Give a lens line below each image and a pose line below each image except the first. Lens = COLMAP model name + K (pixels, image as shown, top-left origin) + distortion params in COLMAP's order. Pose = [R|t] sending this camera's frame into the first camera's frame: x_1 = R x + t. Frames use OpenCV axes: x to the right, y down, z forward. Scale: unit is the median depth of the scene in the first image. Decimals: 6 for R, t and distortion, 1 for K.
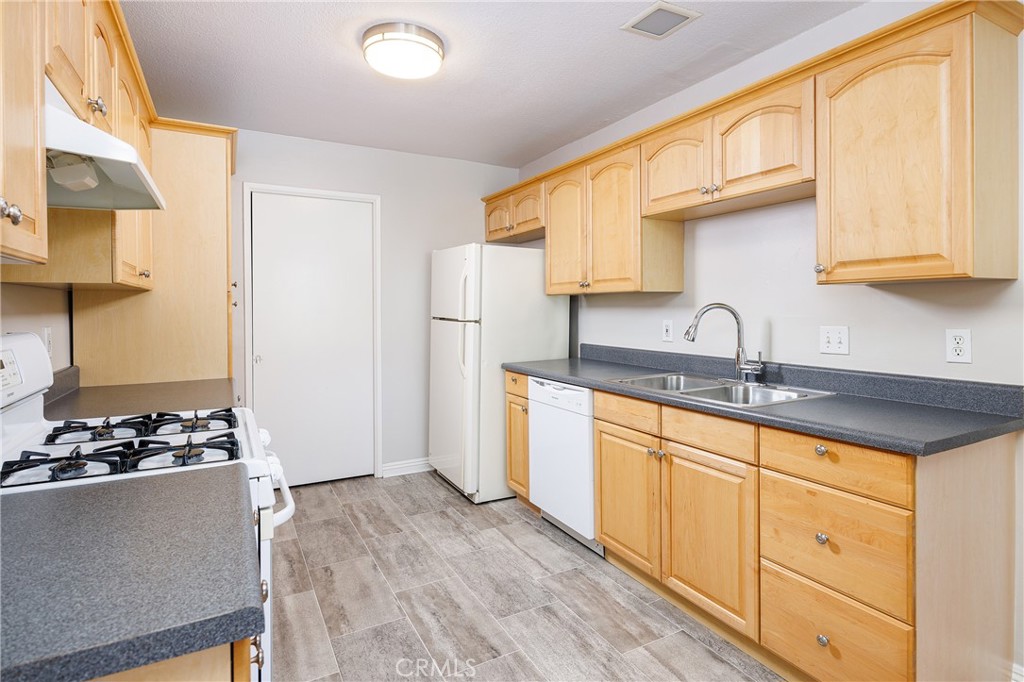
lens RADIAL K [[533.8, 0, 512.8], [0, 533.8, 316.2], [0, 0, 1]] dist [0.003401, 0.000864]
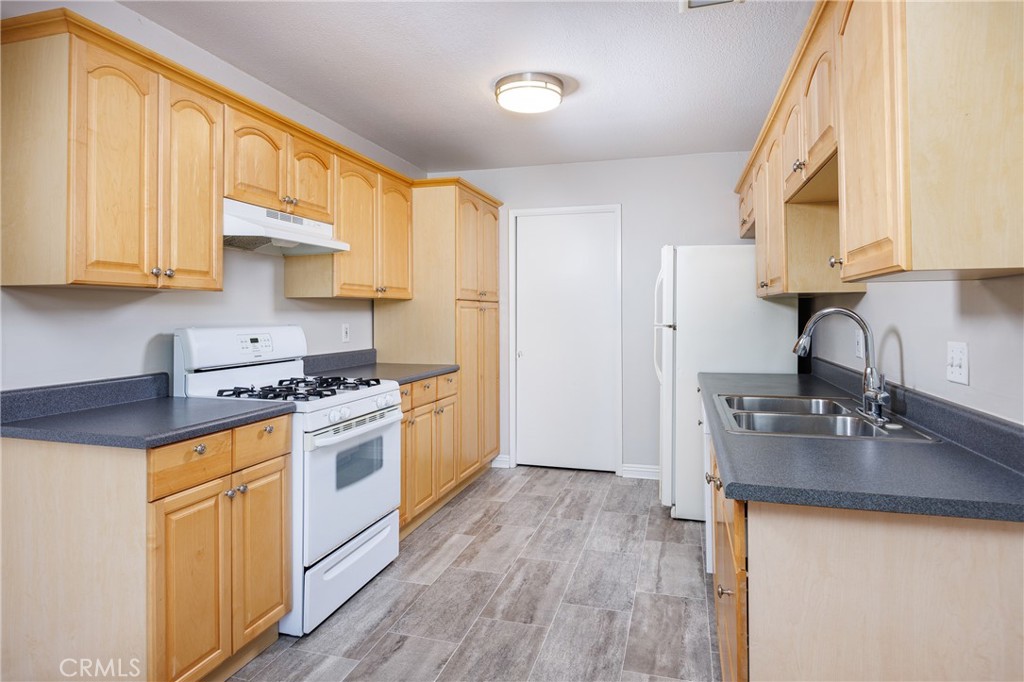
lens RADIAL K [[579.7, 0, 513.1], [0, 579.7, 300.0], [0, 0, 1]] dist [-0.003308, -0.000605]
pose [[0.710627, -0.011525, -0.703474, 0.633081], [-0.014762, 0.999401, -0.031286, -0.001721], [0.703414, 0.032618, 0.710032, 0.074168]]
